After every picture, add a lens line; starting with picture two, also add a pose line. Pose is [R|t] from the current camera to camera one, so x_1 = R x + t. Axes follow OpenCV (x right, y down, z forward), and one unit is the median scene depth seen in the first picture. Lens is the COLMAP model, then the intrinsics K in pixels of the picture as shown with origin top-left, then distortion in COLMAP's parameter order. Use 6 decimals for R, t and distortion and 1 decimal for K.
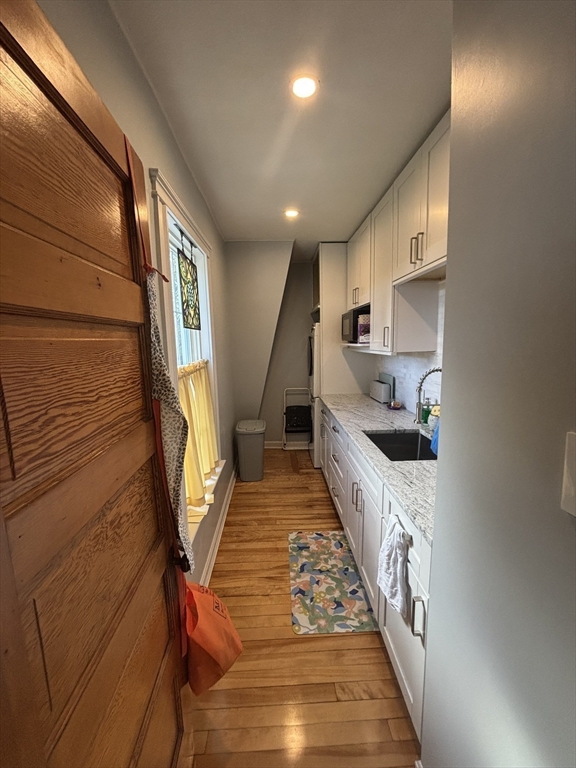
lens RADIAL K [[307.9, 0, 292.3], [0, 307.9, 383.0], [0, 0, 1]] dist [-0.002467, -0.000358]
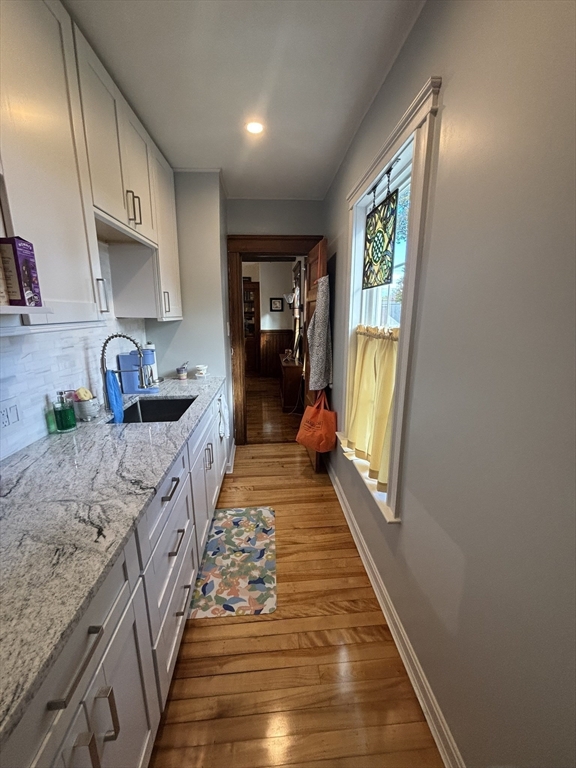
lens RADIAL K [[307.9, 0, 292.3], [0, 307.9, 383.0], [0, 0, 1]] dist [-0.002467, -0.000358]
pose [[-0.999445, 0.022548, -0.024540, -0.048611], [0.012322, 0.934204, 0.356525, -0.208783], [0.030964, 0.356025, -0.933963, 1.710974]]
